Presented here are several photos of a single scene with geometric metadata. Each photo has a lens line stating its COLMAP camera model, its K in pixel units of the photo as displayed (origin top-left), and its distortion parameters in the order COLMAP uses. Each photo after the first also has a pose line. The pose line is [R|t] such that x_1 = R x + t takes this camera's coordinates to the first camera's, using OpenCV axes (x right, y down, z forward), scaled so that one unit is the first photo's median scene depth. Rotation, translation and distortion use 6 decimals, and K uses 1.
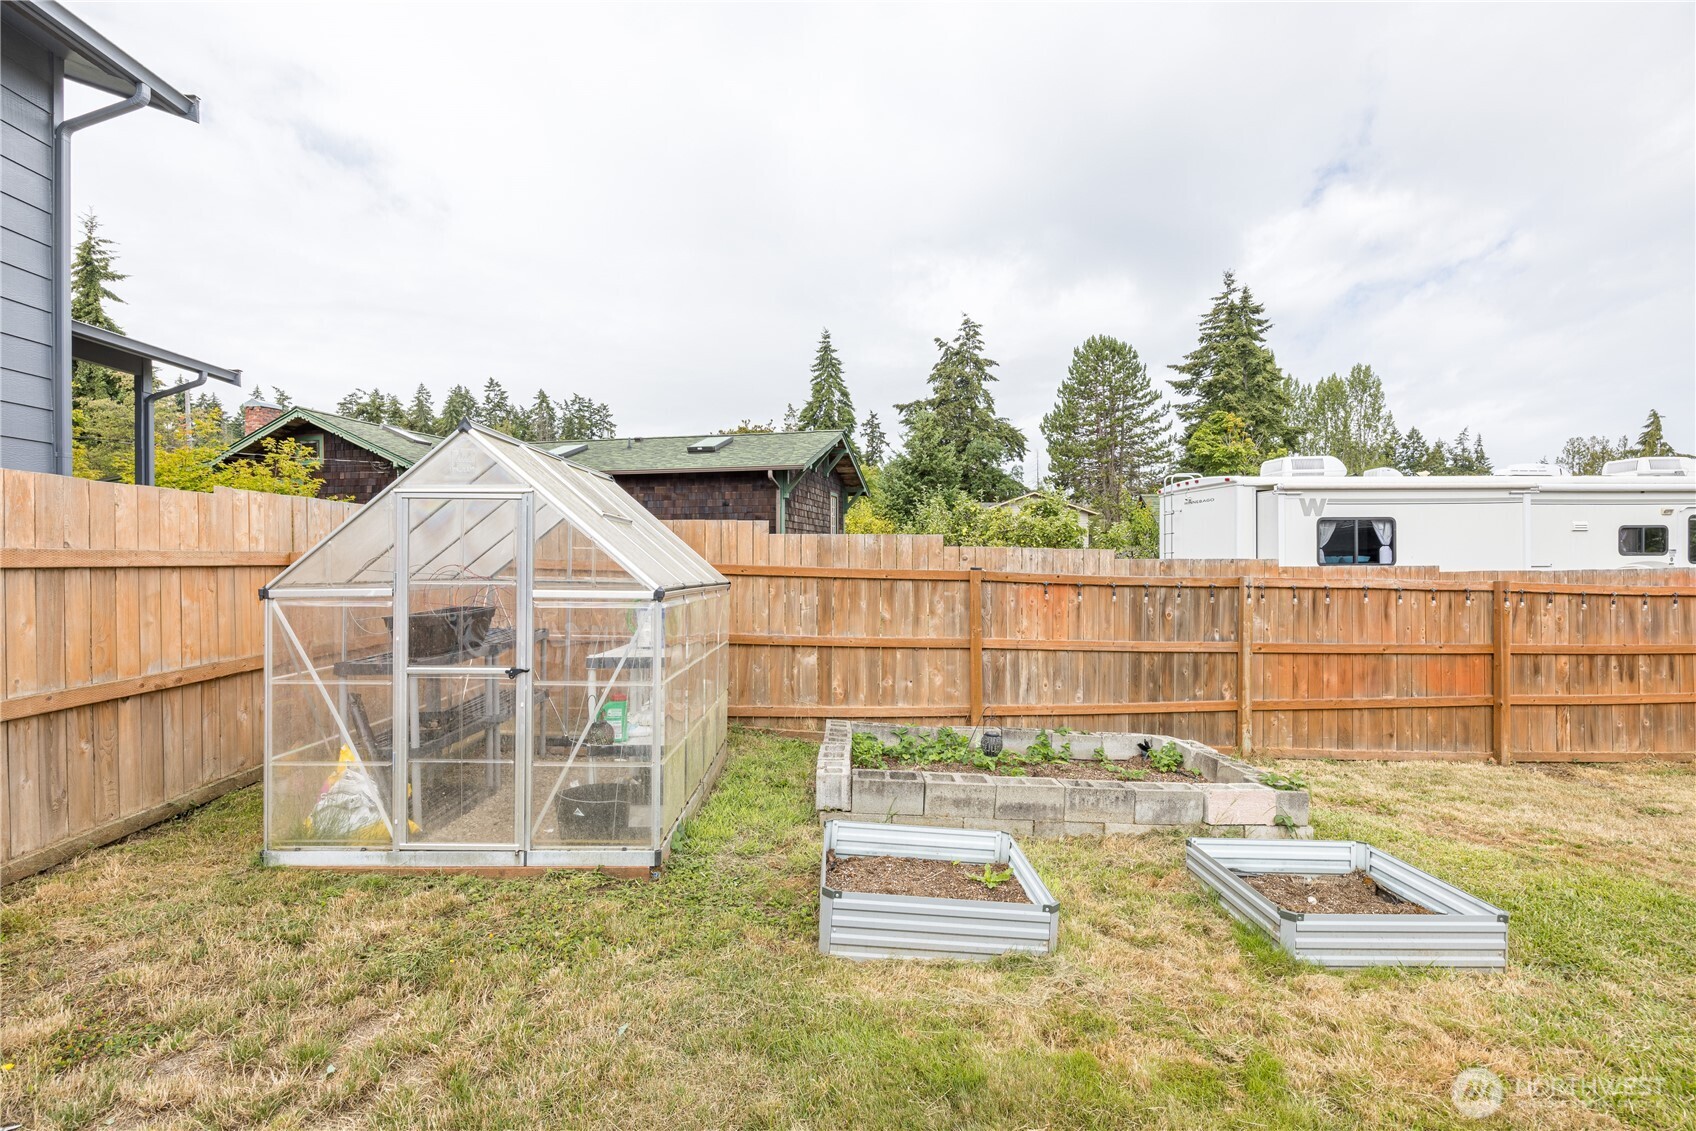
lens RADIAL K [[813.6, 0, 850.4], [0, 813.6, 561.4], [0, 0, 1]] dist [-0.004387, -0.001654]
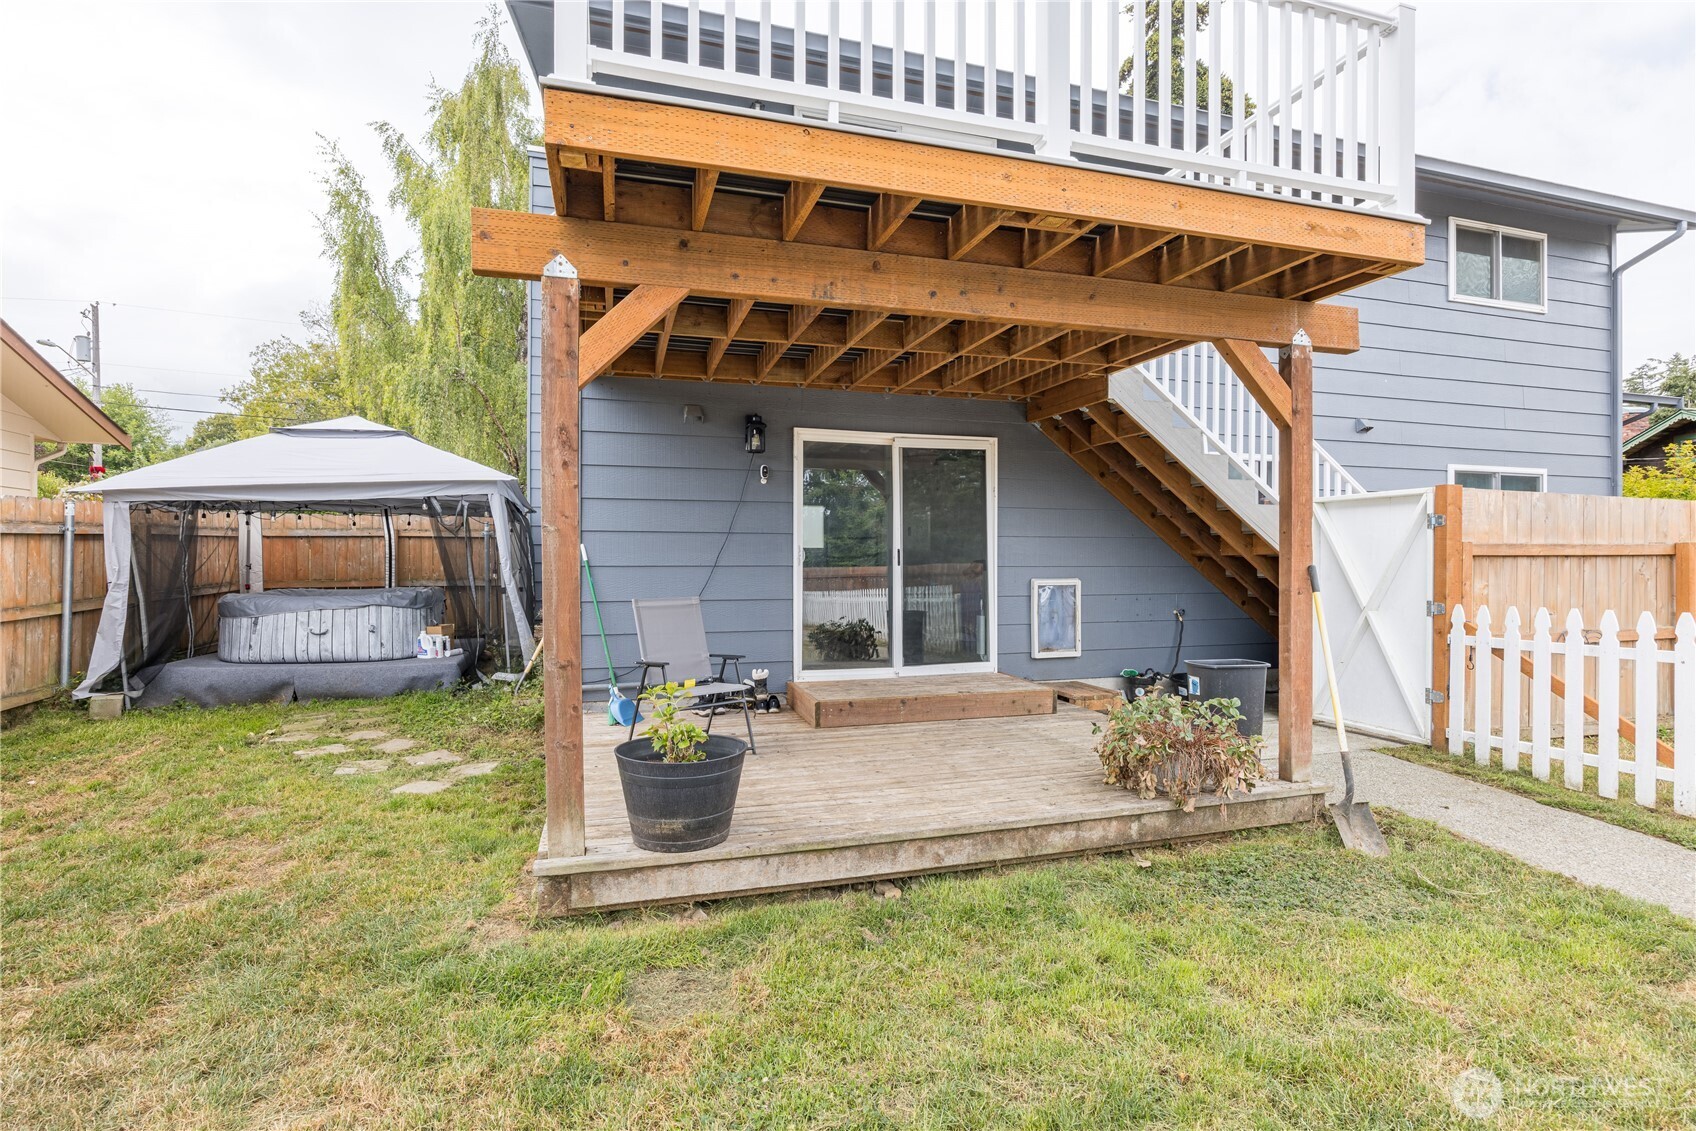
lens RADIAL K [[802.4, 0, 850.6], [0, 802.4, 559.3], [0, 0, 1]] dist [-0.006247, -0.001465]
pose [[0.243852, 0.005681, -0.969796, 0.113086], [-0.005262, 0.999976, 0.004534, 0.008816], [0.969798, 0.003998, 0.243876, -0.635107]]
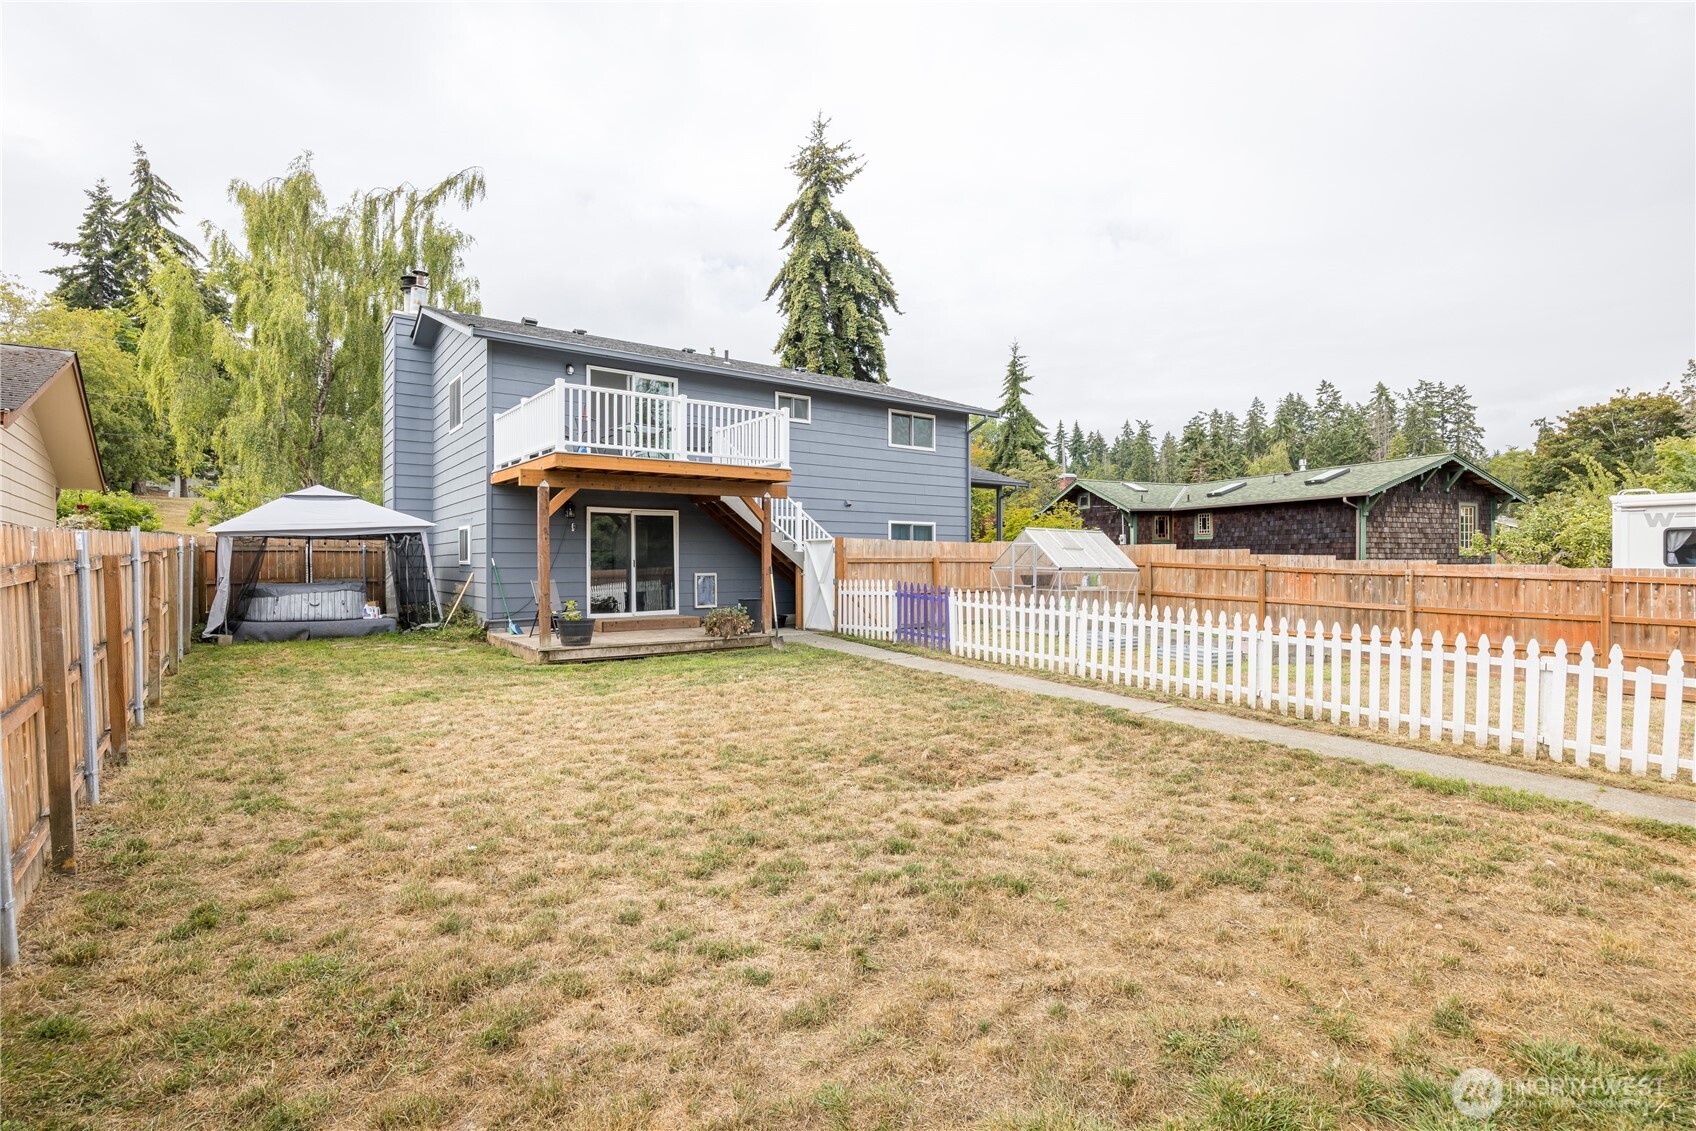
lens RADIAL K [[802.4, 0, 850.6], [0, 802.4, 559.3], [0, 0, 1]] dist [-0.006247, -0.001465]
pose [[0.563777, -0.000572, -0.825927, 1.233710], [-0.003307, 0.999990, -0.002950, 0.003536], [0.825920, 0.004395, 0.563770, -1.052541]]
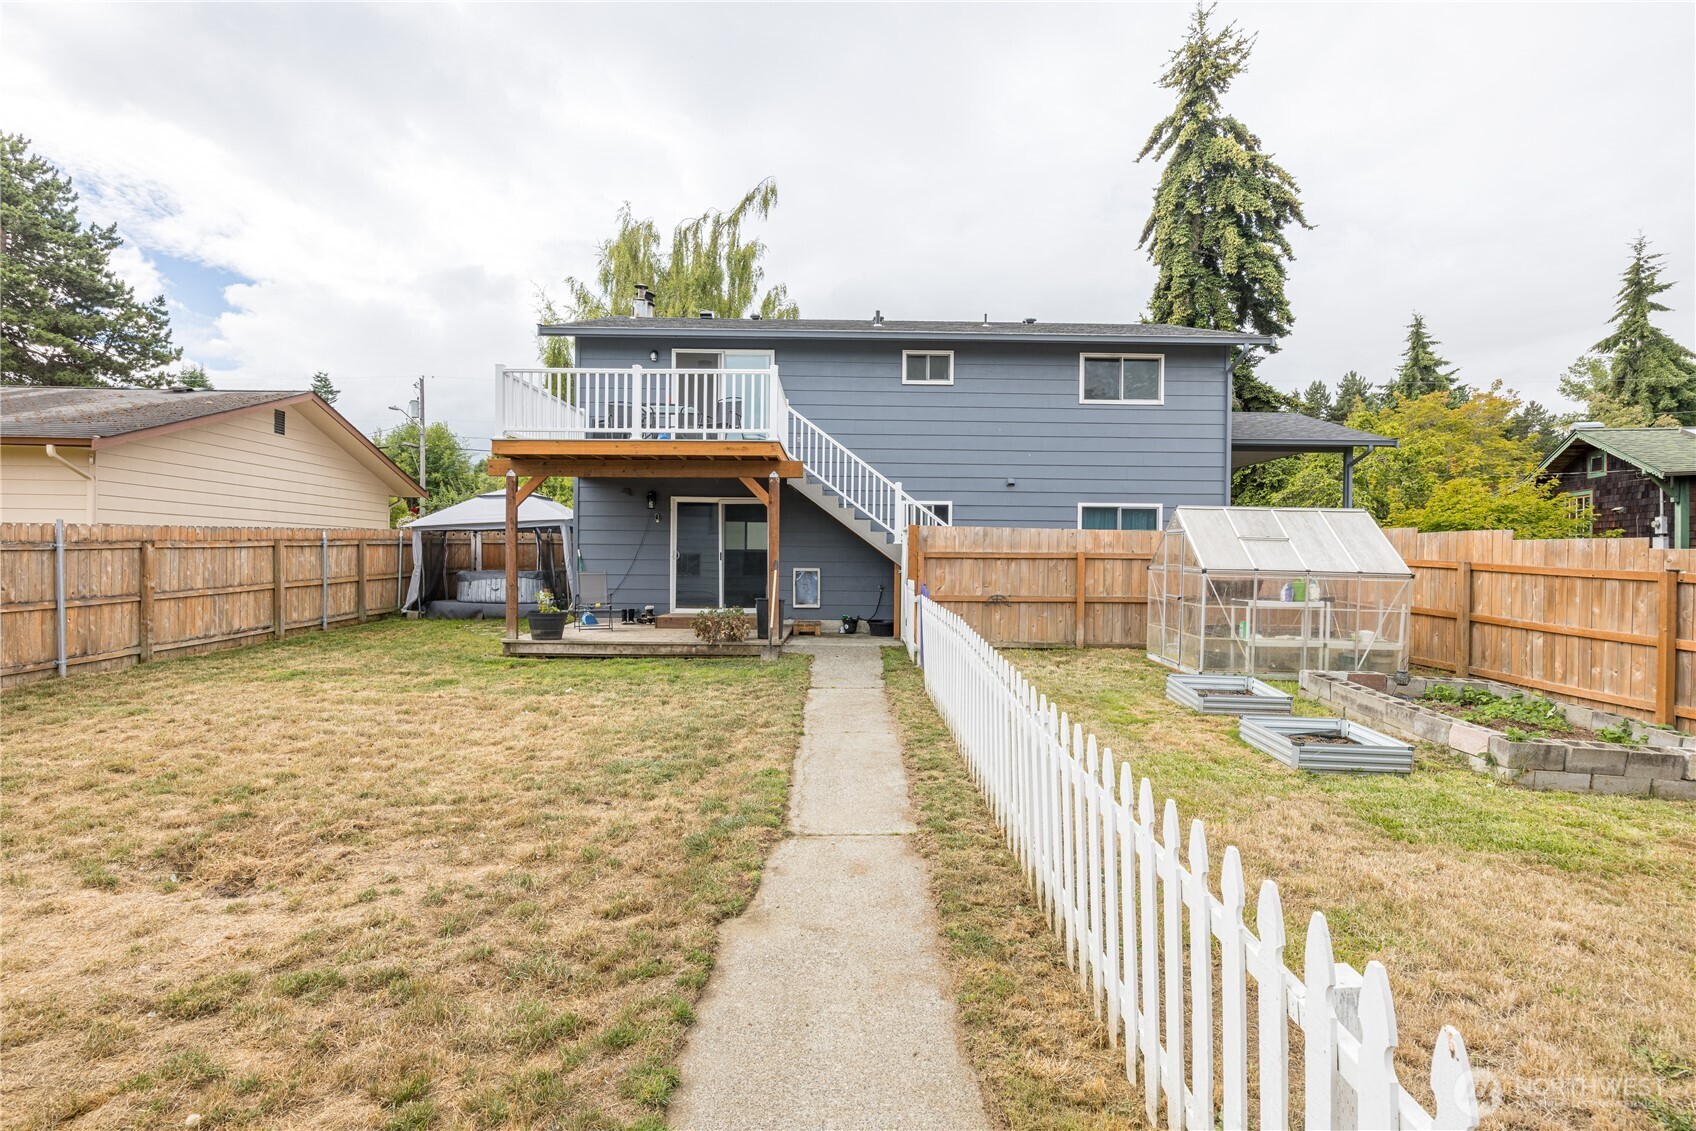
lens RADIAL K [[813.6, 0, 850.4], [0, 813.6, 561.4], [0, 0, 1]] dist [-0.004387, -0.001654]
pose [[-0.031896, 0.010054, -0.999441, 1.151649], [-0.012018, 0.999873, 0.010442, -0.001056], [0.999419, 0.012344, -0.031771, -0.005452]]
